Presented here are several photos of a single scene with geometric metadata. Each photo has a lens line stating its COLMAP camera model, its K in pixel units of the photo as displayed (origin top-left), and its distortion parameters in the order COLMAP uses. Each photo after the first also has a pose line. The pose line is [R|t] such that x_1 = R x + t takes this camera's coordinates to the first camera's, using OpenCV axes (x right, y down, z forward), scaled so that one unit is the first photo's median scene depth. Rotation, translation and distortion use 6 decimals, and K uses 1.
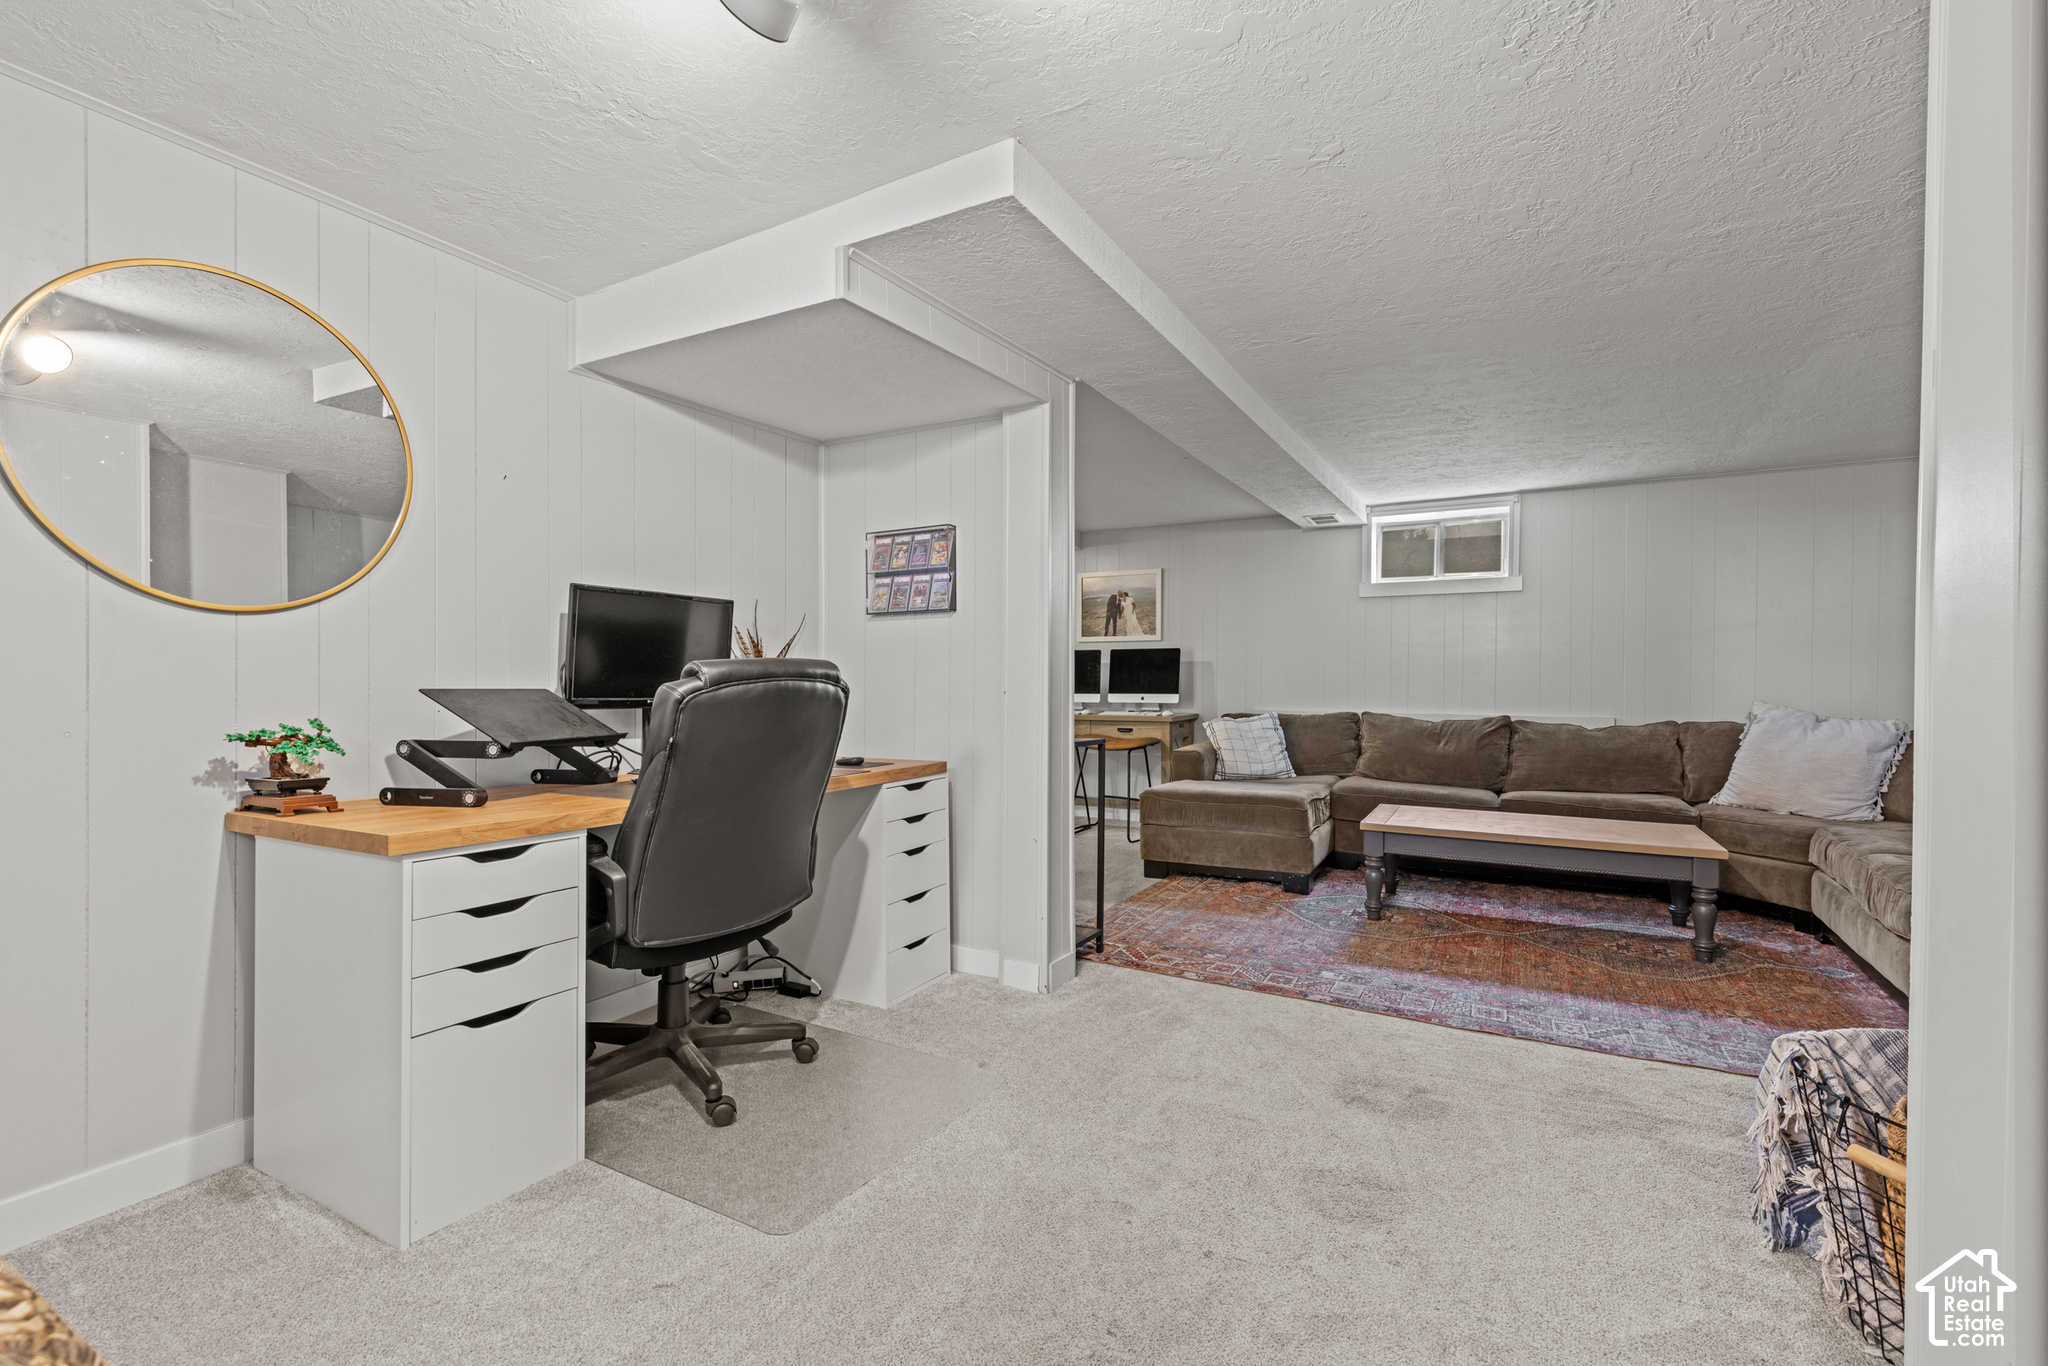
lens RADIAL K [[921.5, 0, 1017.0], [0, 921.5, 681.6], [0, 0, 1]] dist [0.003303, 0.000807]
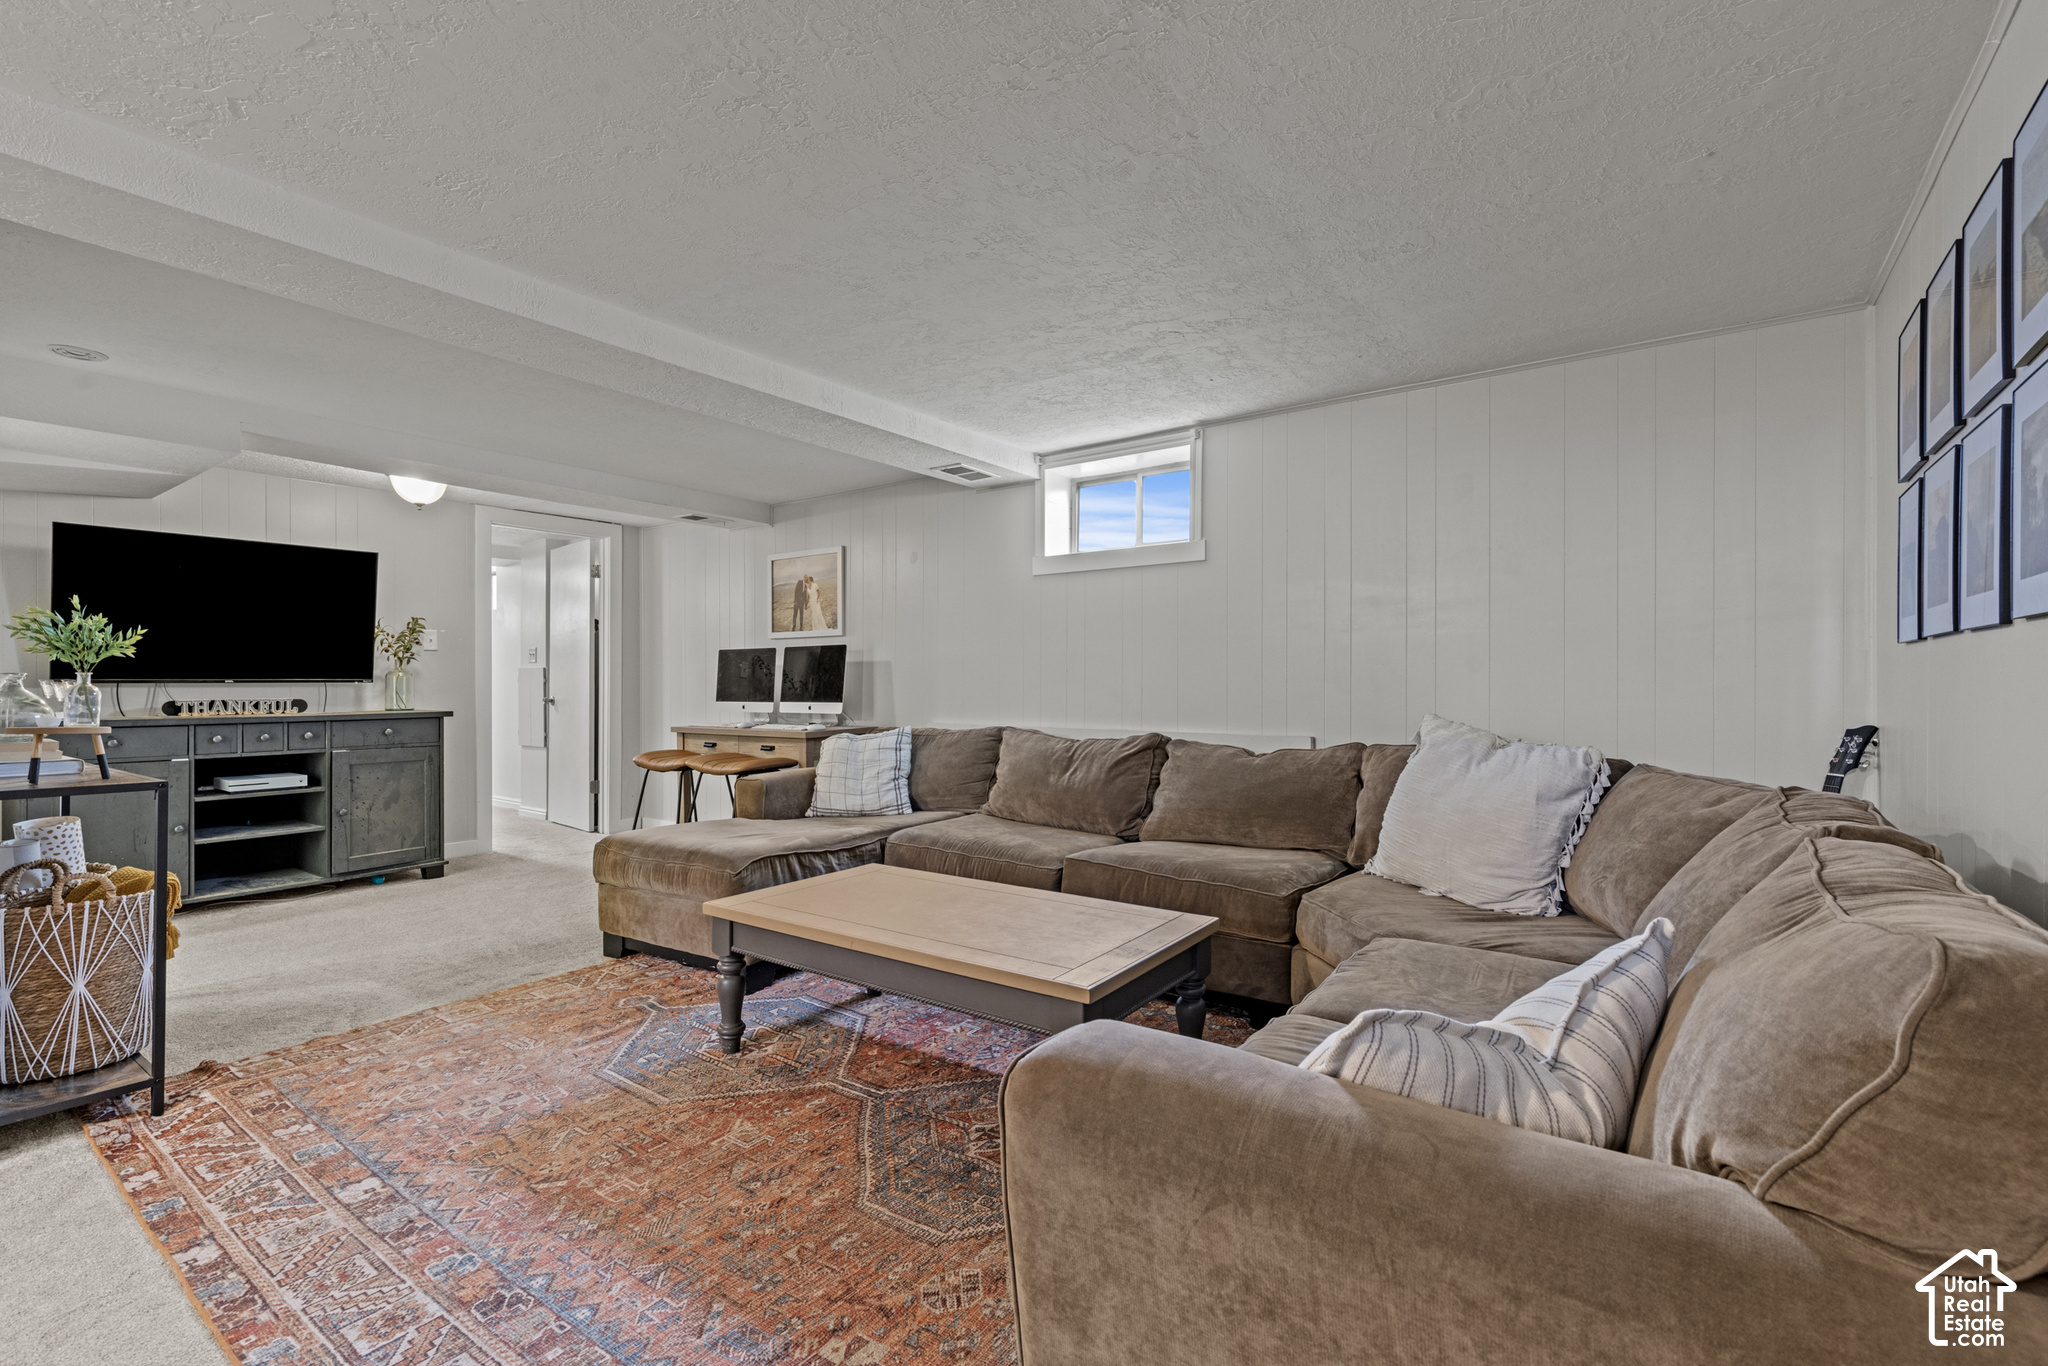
lens RADIAL K [[921.5, 0, 1016.2], [0, 921.5, 675.4], [0, 0, 1]] dist [0.003303, 0.000807]
pose [[0.993842, -0.006842, -0.110596, 0.612624], [0.005851, 0.999940, -0.009287, -0.002560], [0.110653, 0.008583, 0.993822, 0.337359]]
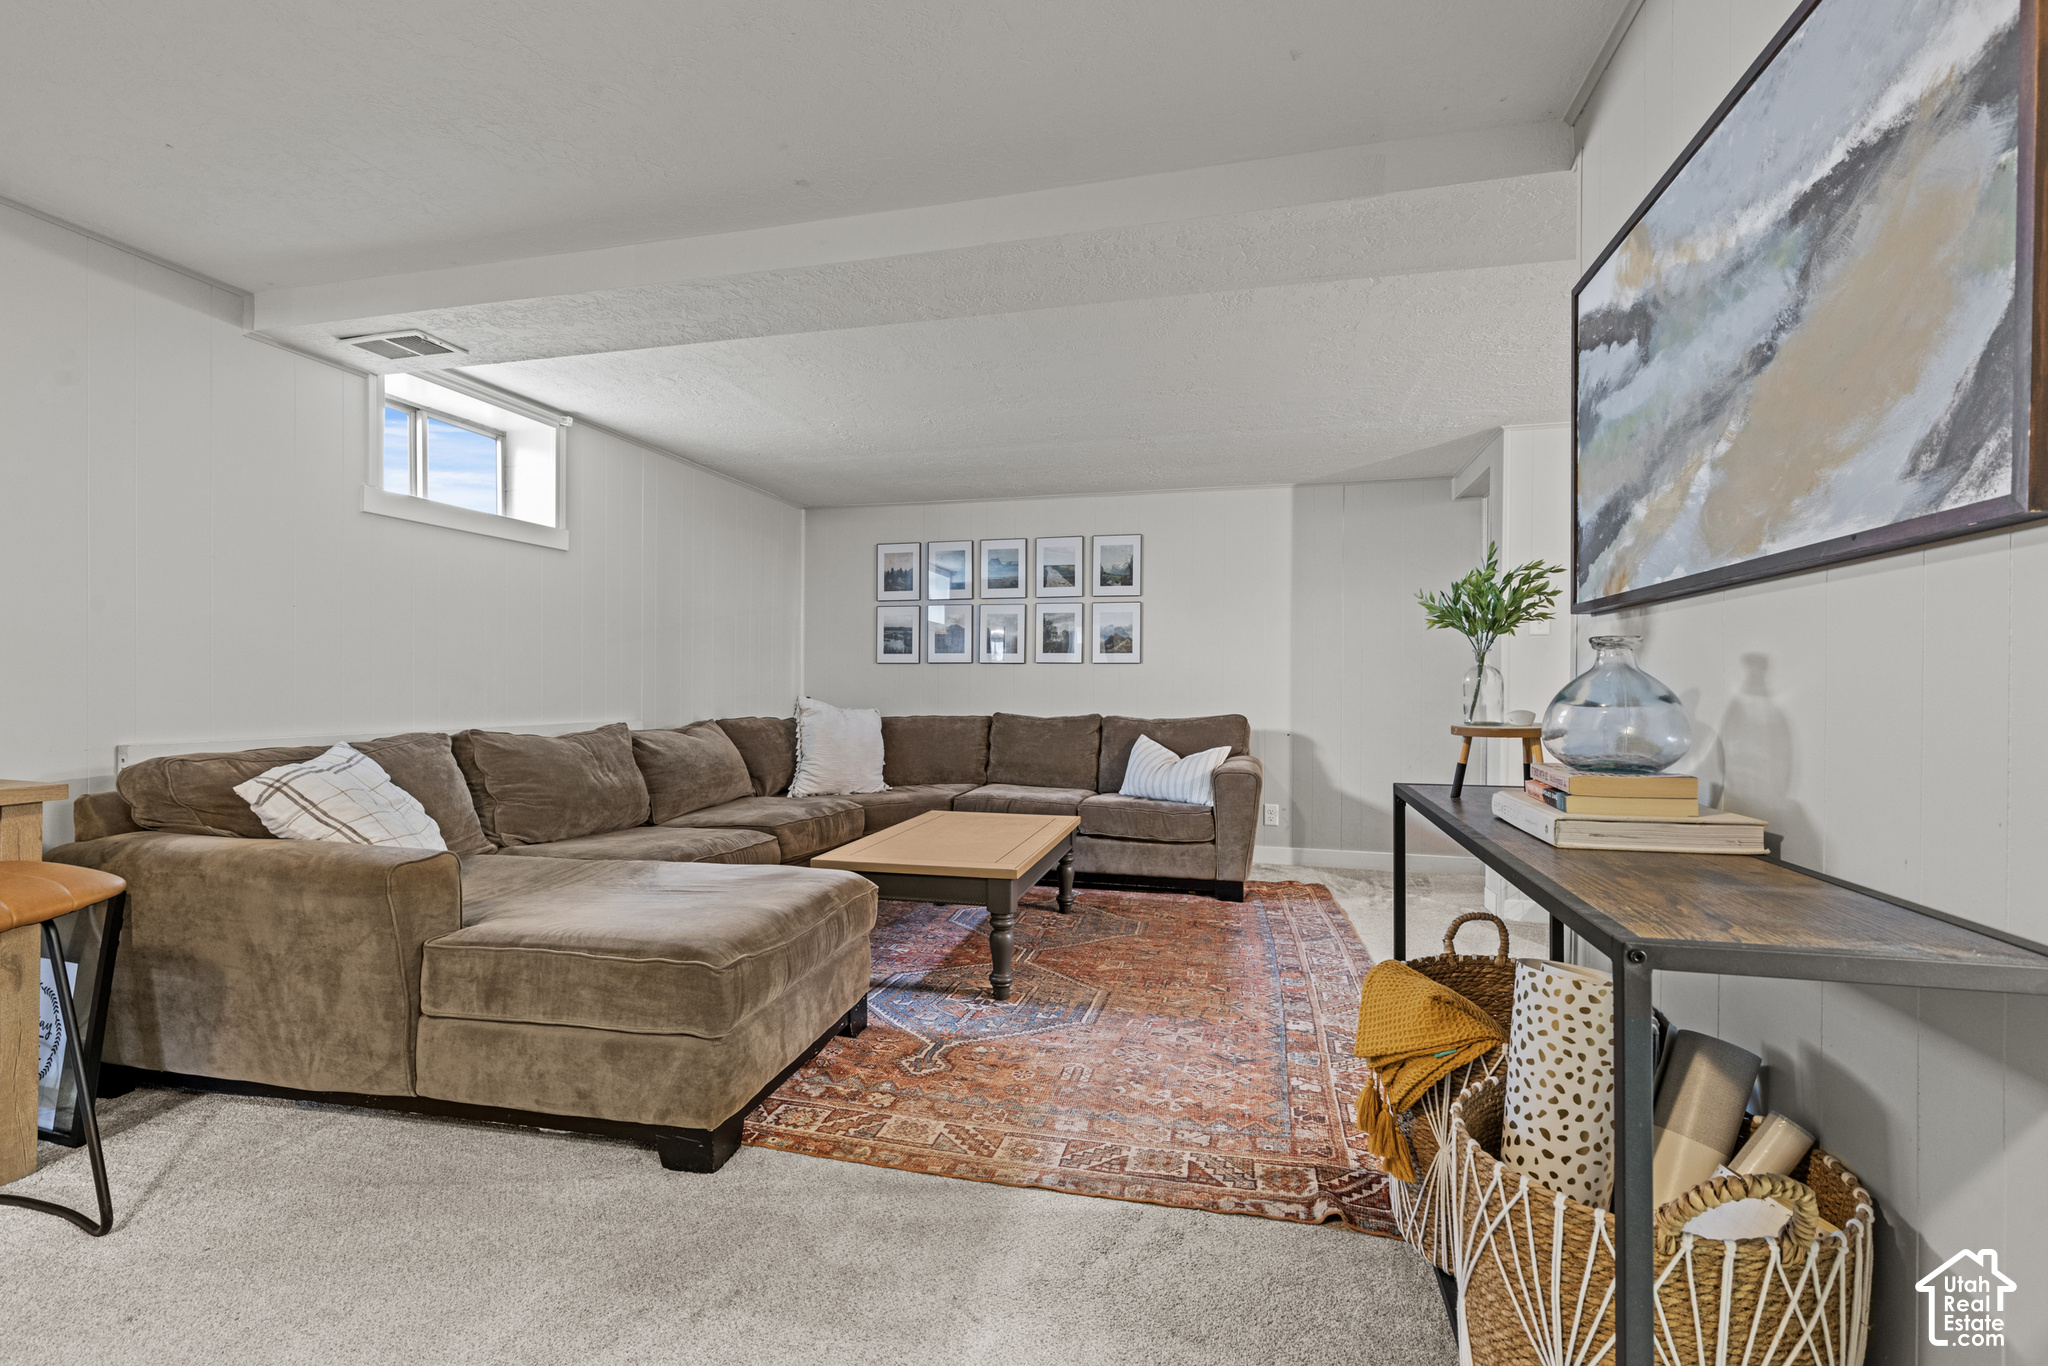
lens RADIAL K [[921.5, 0, 982.4], [0, 921.5, 680.3], [0, 0, 1]] dist [0.003303, 0.000807]
pose [[-0.235078, -0.001069, 0.971976, -0.303803], [-0.001401, 0.999999, 0.000761, 0.002132], [-0.971976, -0.001183, -0.235079, 1.098029]]
